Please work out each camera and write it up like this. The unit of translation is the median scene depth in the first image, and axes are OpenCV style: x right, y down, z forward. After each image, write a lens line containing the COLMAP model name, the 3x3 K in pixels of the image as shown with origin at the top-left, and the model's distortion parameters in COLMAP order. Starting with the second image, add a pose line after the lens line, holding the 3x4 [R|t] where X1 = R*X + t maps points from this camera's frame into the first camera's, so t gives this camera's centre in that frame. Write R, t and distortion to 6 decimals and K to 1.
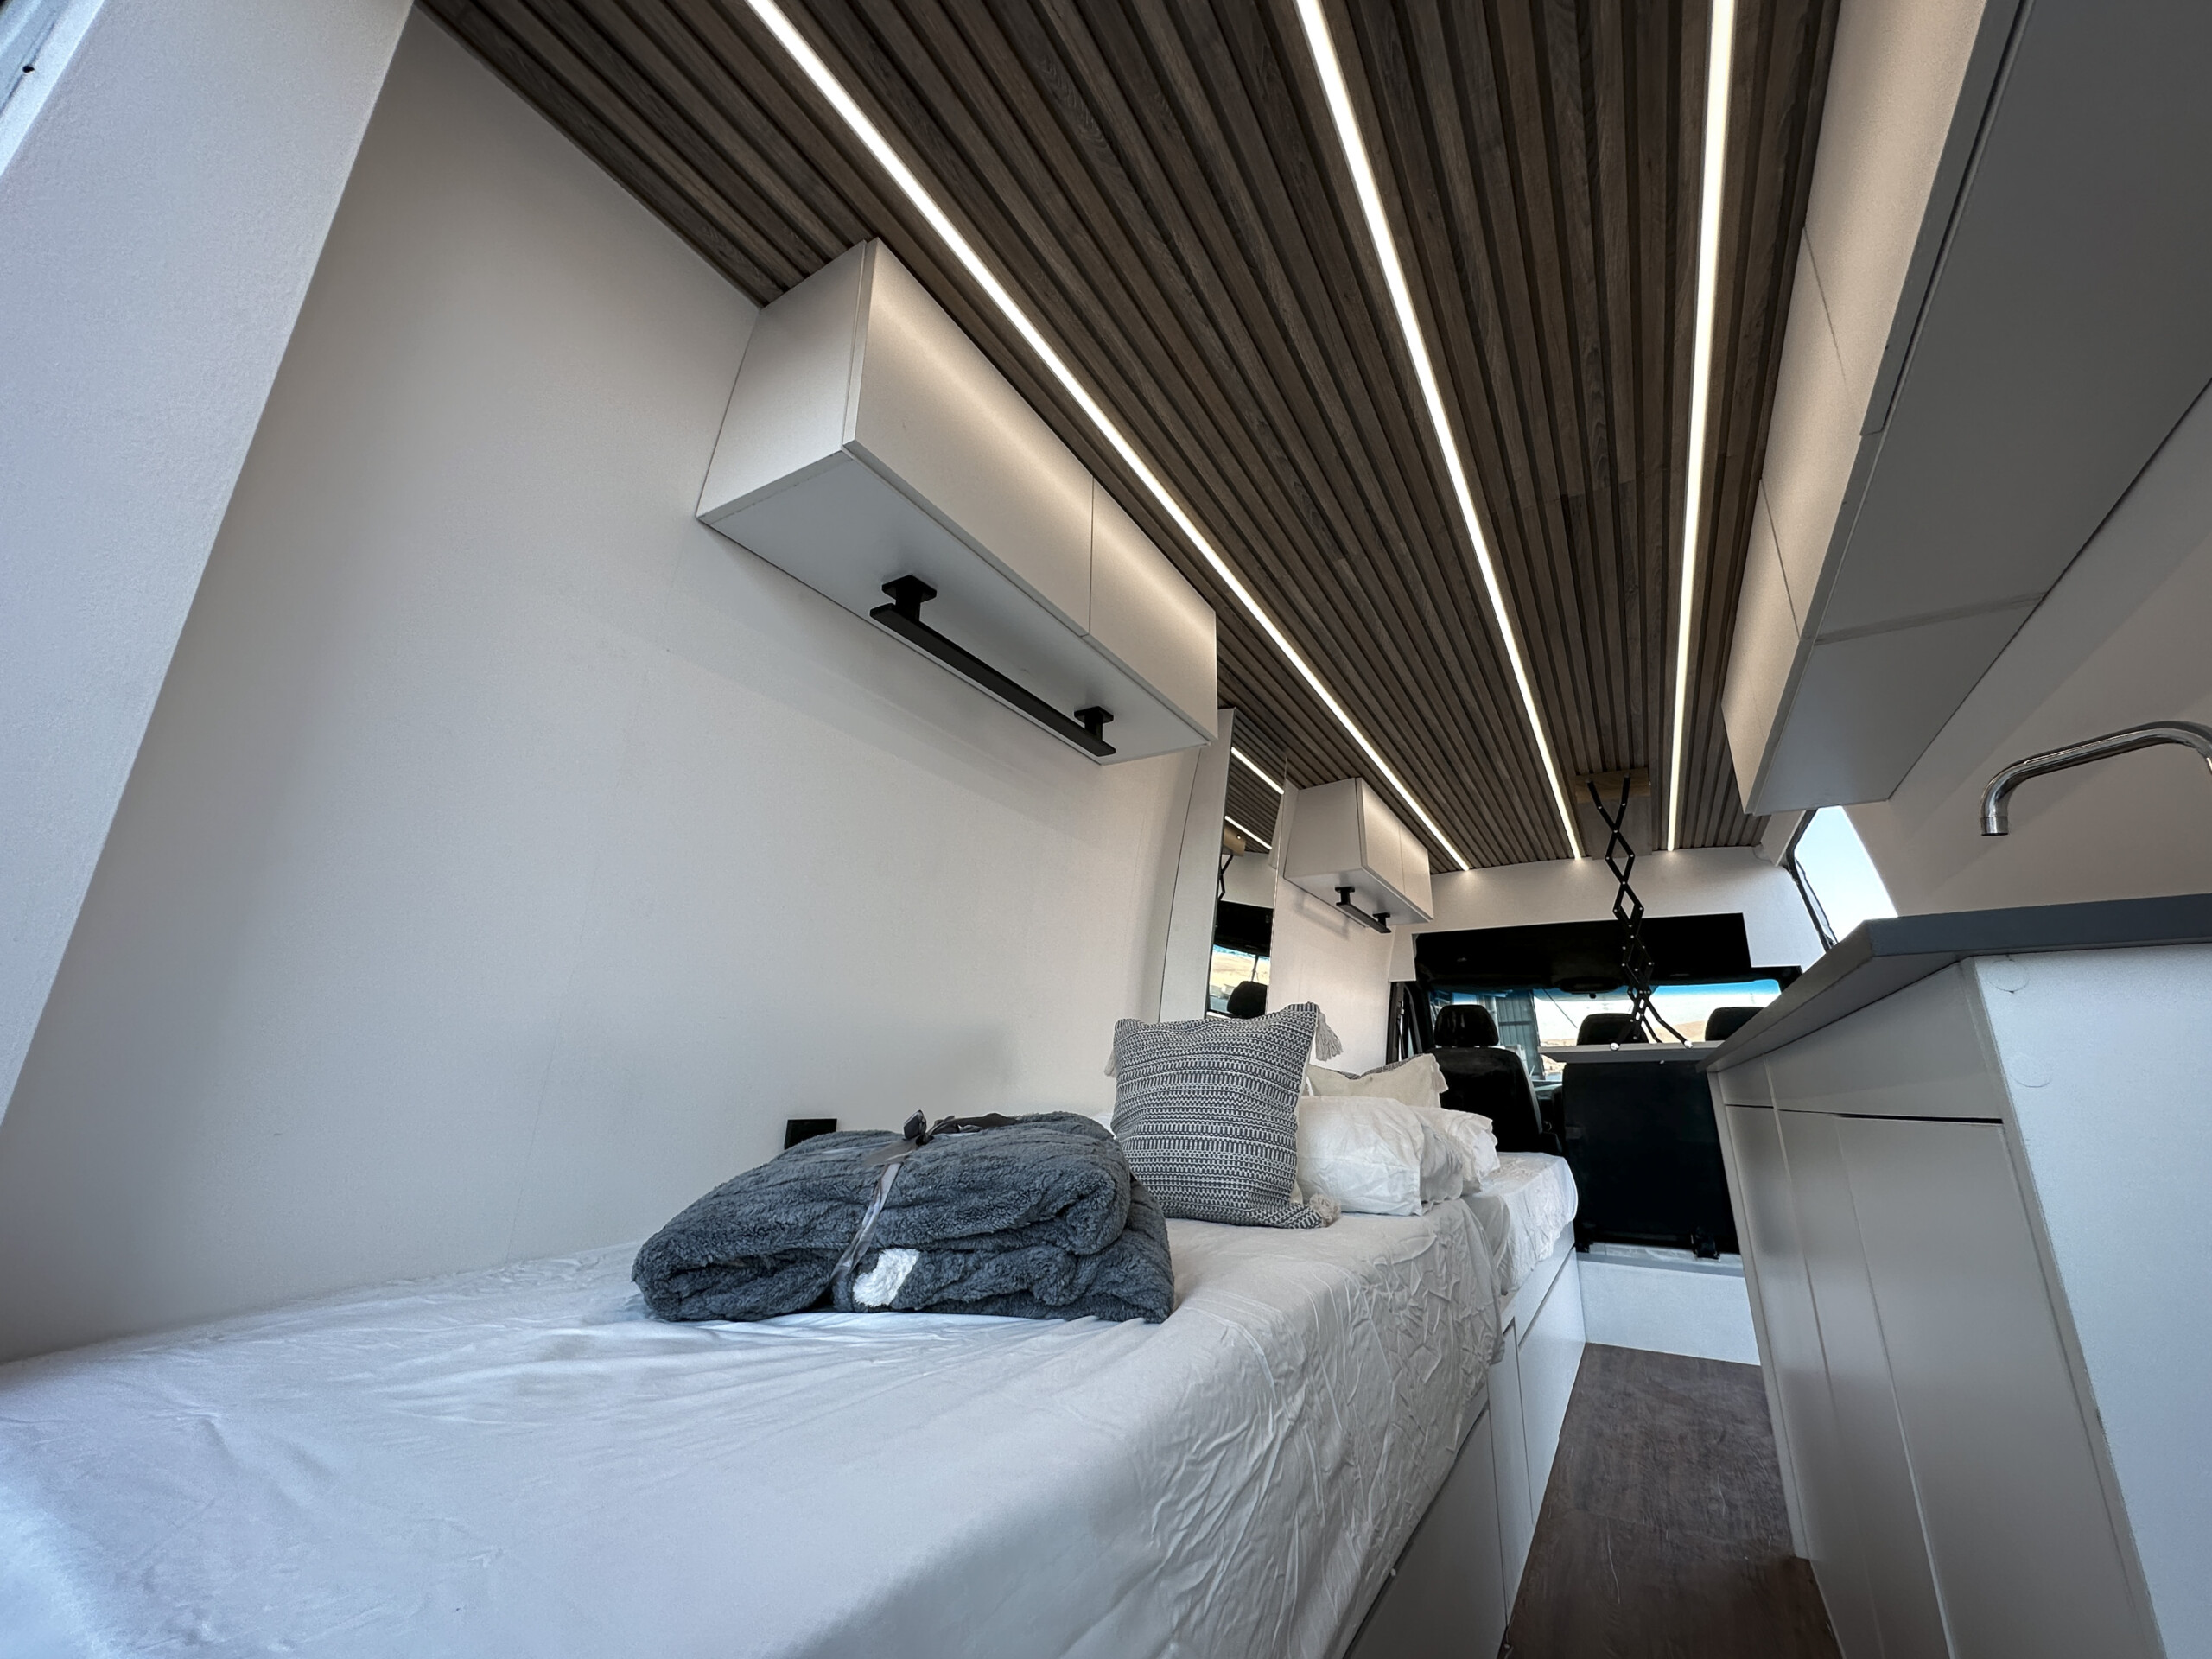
lens RADIAL K [[915.8, 0, 1091.7], [0, 915.8, 821.9], [0, 0, 1]] dist [-0.006568, -0.000082]
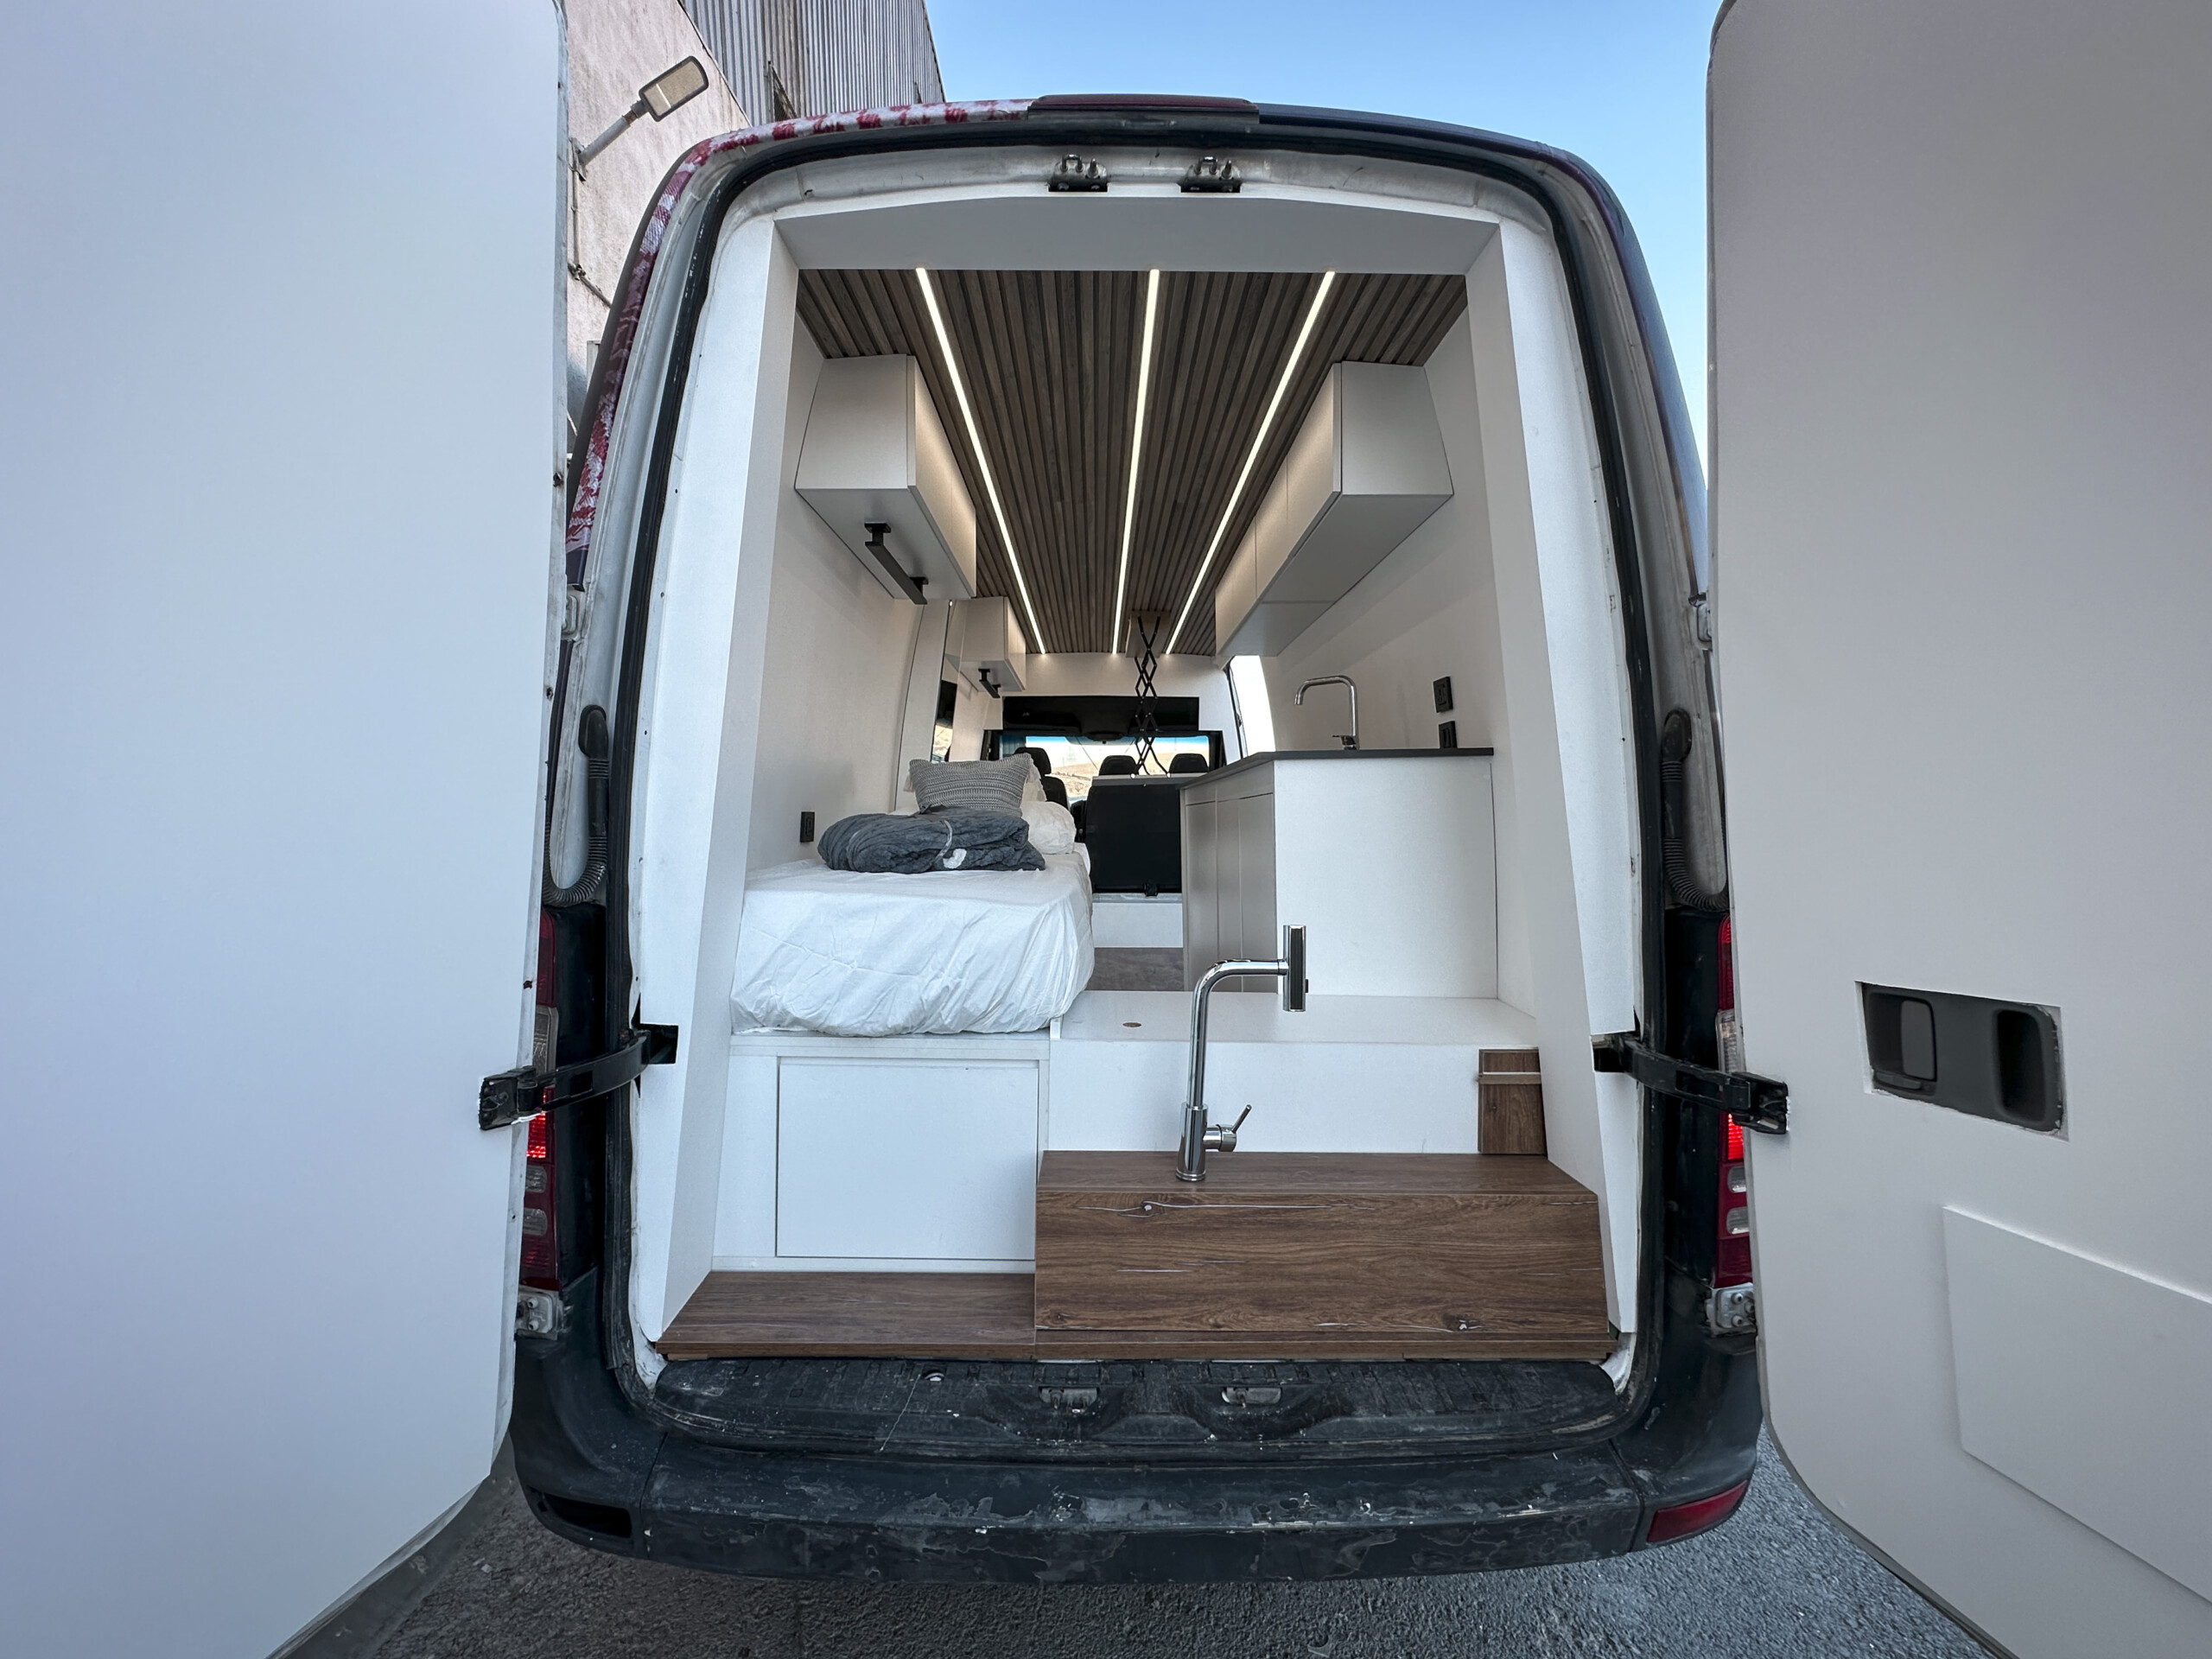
lens RADIAL K [[915.8, 0, 1106.0], [0, 915.8, 827.6], [0, 0, 1]] dist [-0.006568, -0.000082]
pose [[0.855196, -0.022561, 0.517814, -0.360232], [-0.132354, 0.956424, 0.260261, -0.103052], [-0.501121, -0.291109, 0.814944, -0.406931]]
